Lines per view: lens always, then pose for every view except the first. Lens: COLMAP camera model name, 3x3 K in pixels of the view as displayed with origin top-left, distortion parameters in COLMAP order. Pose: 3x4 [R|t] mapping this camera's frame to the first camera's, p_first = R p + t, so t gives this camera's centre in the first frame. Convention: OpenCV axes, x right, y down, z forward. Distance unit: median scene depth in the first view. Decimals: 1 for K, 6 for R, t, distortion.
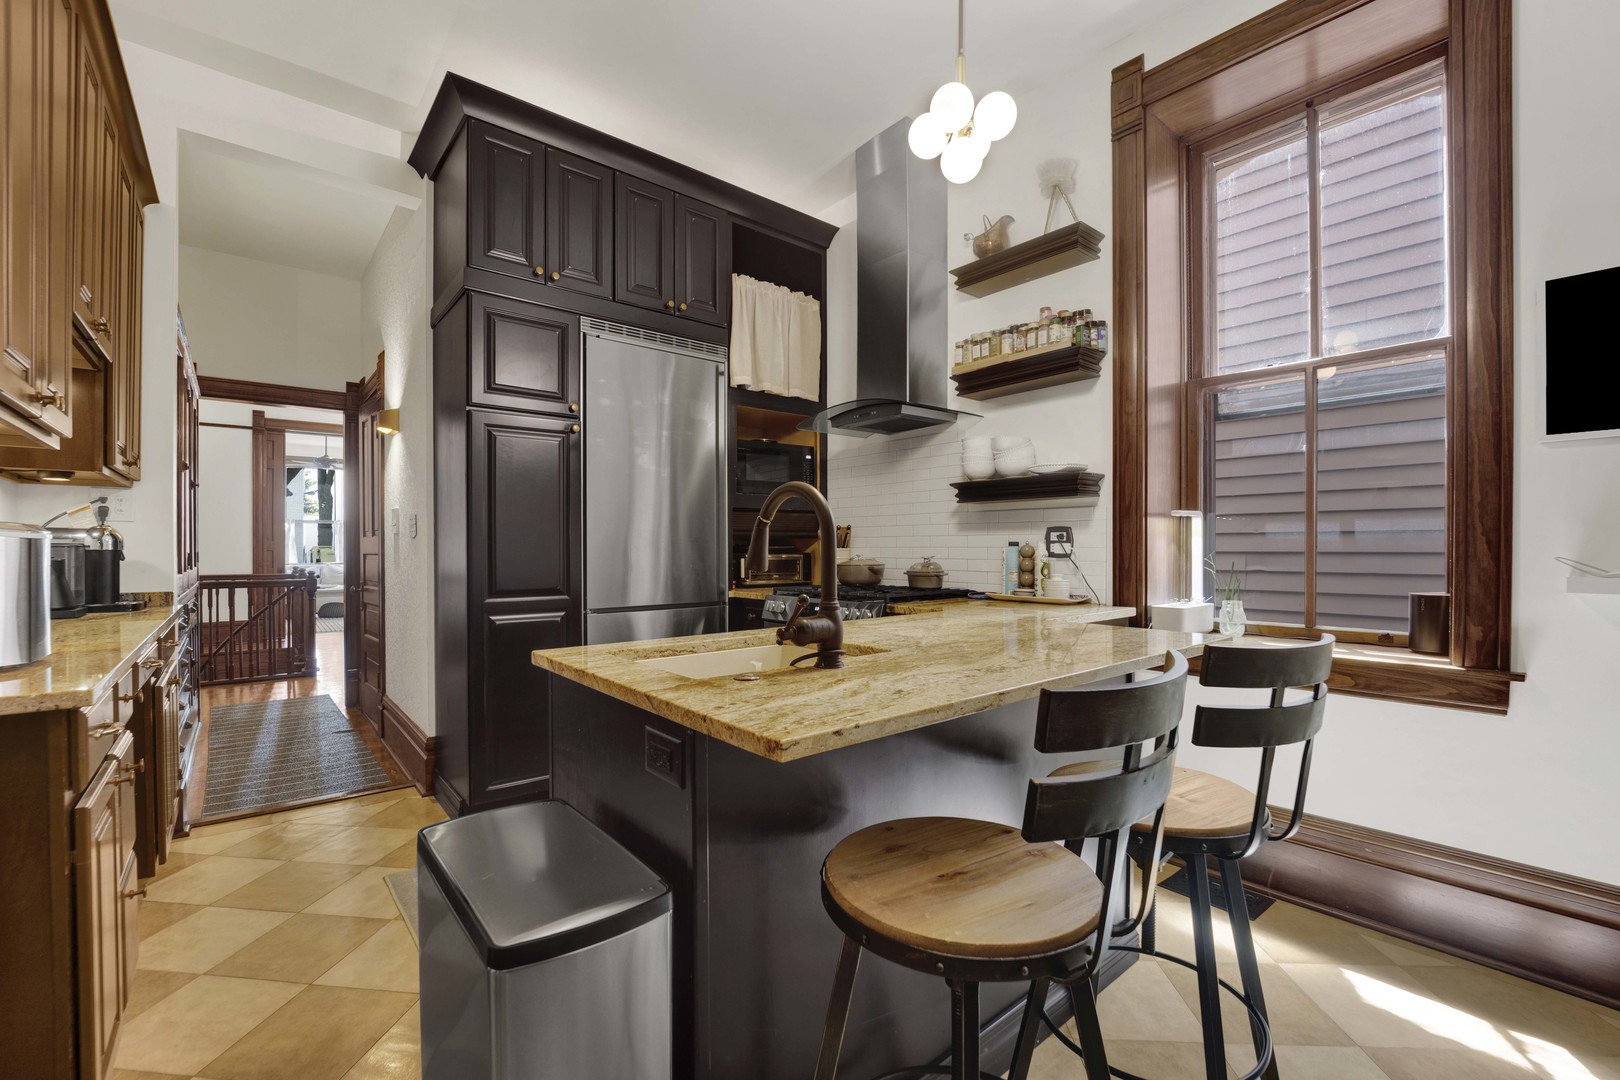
lens RADIAL K [[682.2, 0, 808.3], [0, 682.2, 534.5], [0, 0, 1]] dist [-0.030063, 0.000260]
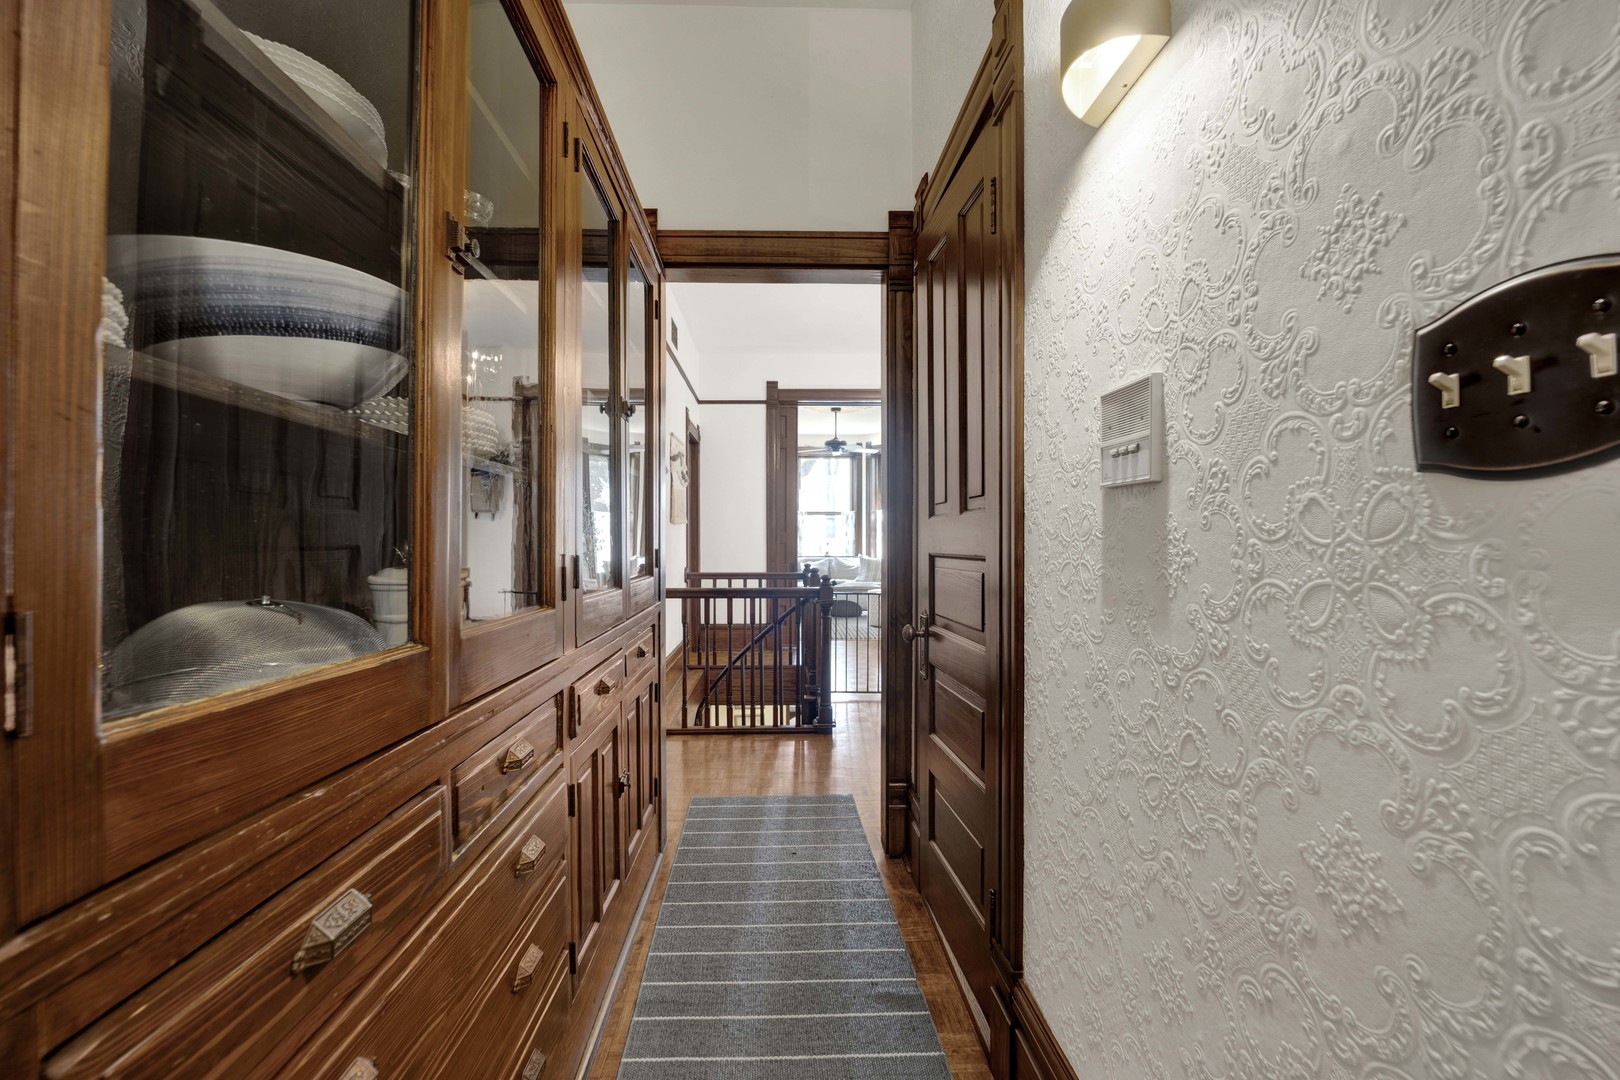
lens RADIAL K [[682.2, 0, 808.3], [0, 682.2, 534.5], [0, 0, 1]] dist [-0.030063, 0.000260]
pose [[0.794775, 0.005784, -0.606877, -0.344812], [-0.001139, 0.999967, 0.008039, 0.009012], [0.606903, -0.005698, 0.794755, 0.453515]]
